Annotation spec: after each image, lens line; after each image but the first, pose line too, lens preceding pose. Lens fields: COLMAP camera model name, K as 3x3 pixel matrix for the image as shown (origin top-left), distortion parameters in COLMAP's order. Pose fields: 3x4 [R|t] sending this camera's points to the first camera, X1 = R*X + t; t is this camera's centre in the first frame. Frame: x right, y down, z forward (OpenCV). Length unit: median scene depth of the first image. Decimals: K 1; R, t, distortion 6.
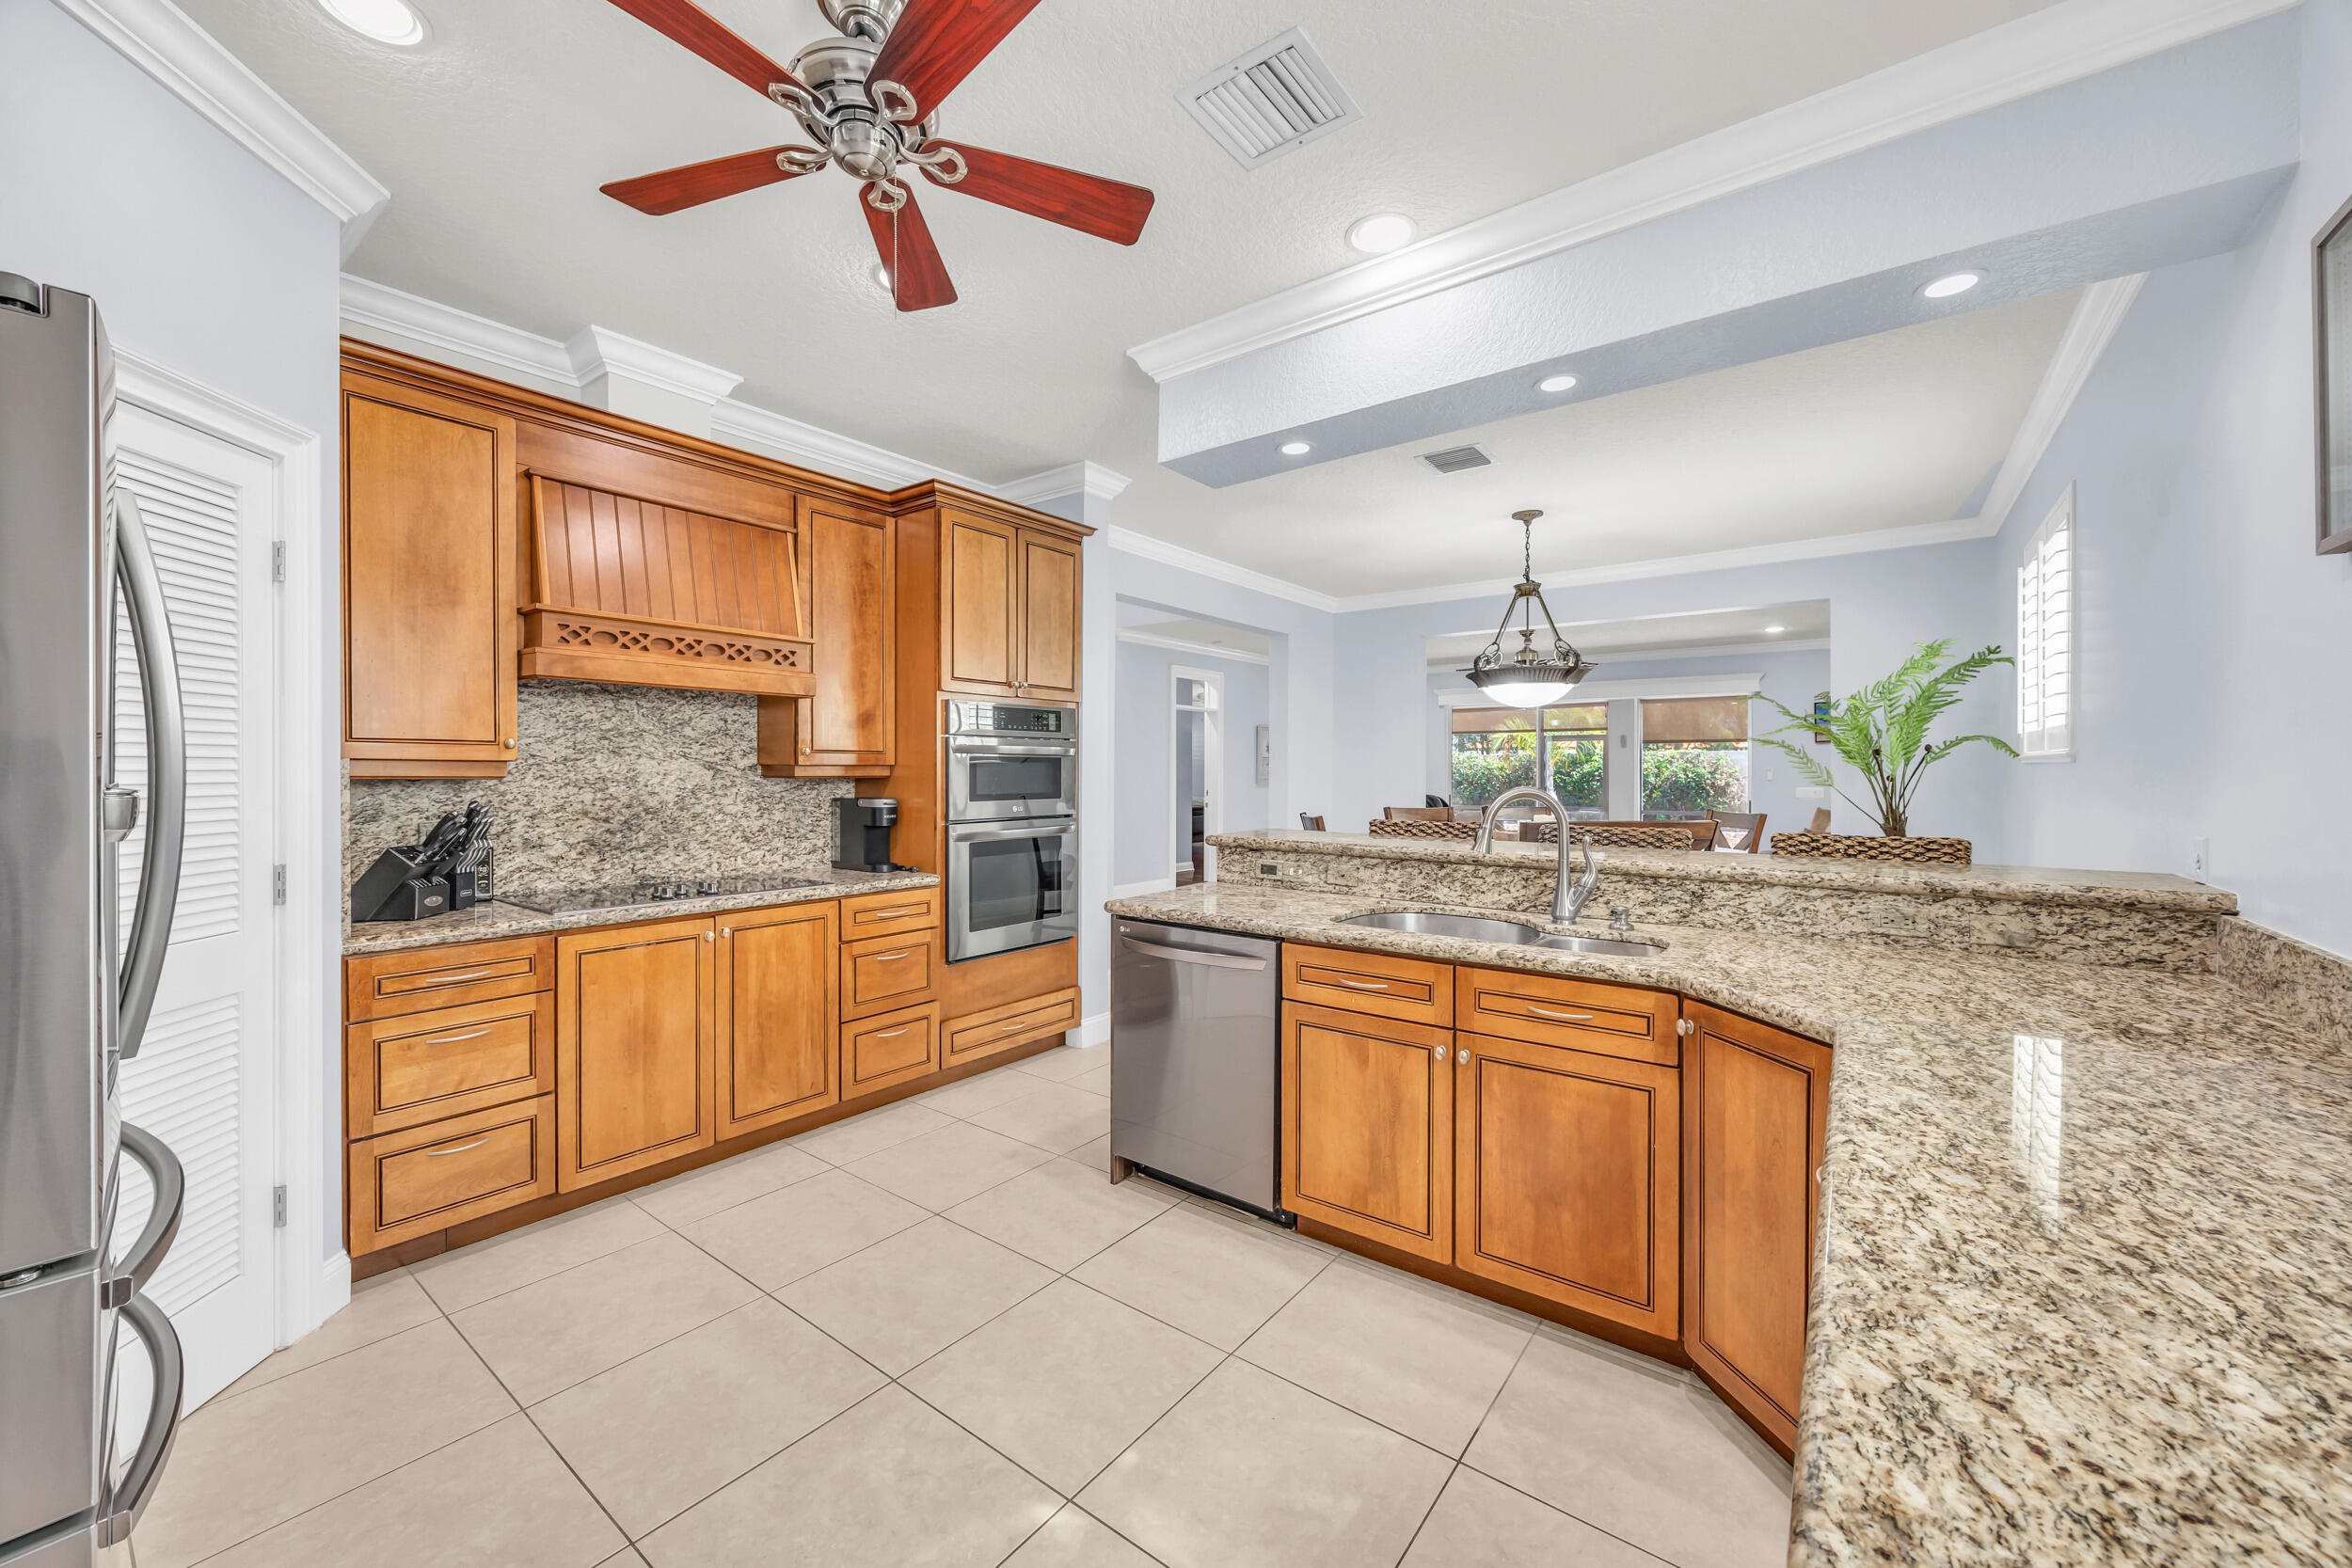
lens RADIAL K [[904.9, 0, 1170.7], [0, 904.9, 779.4], [0, 0, 1]] dist [-0.000773, -0.000853]
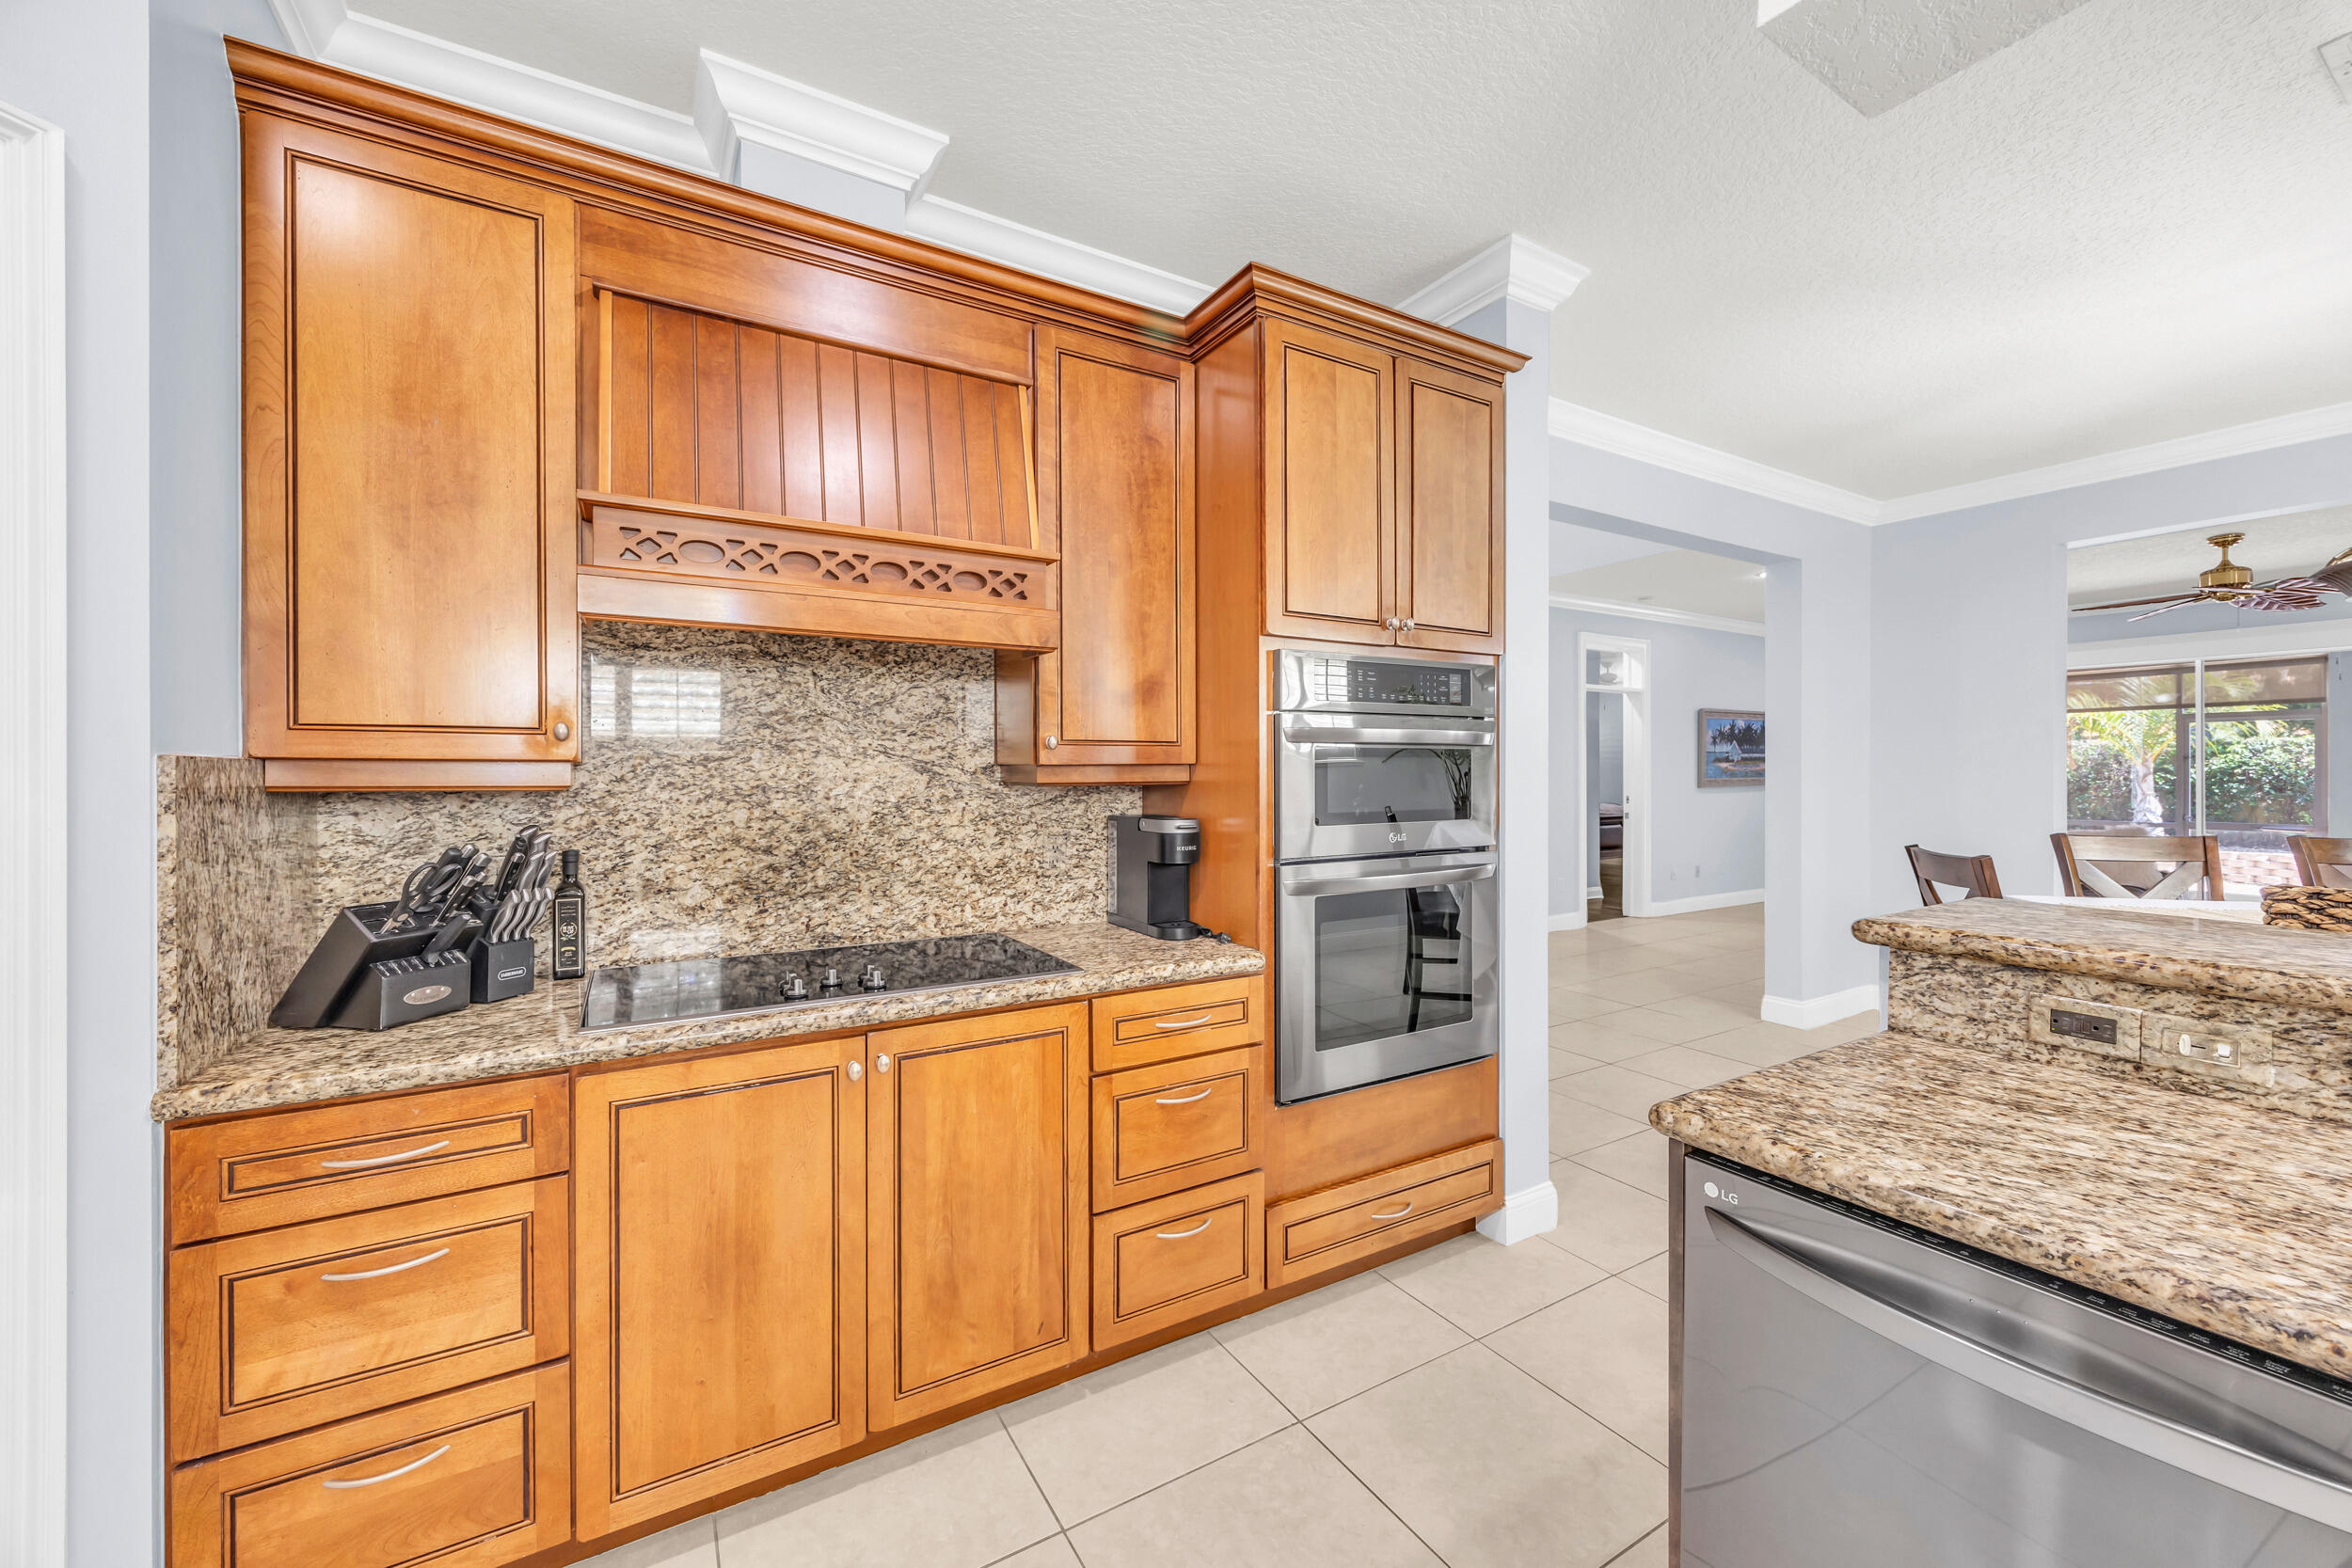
lens RADIAL K [[904.9, 0, 1172.8], [0, 904.9, 778.3], [0, 0, 1]] dist [-0.000773, -0.000853]
pose [[0.928173, -0.003095, -0.372137, -0.103305], [0.002163, 0.999993, -0.002924, -0.004890], [0.372143, 0.001909, 0.928173, 0.485534]]
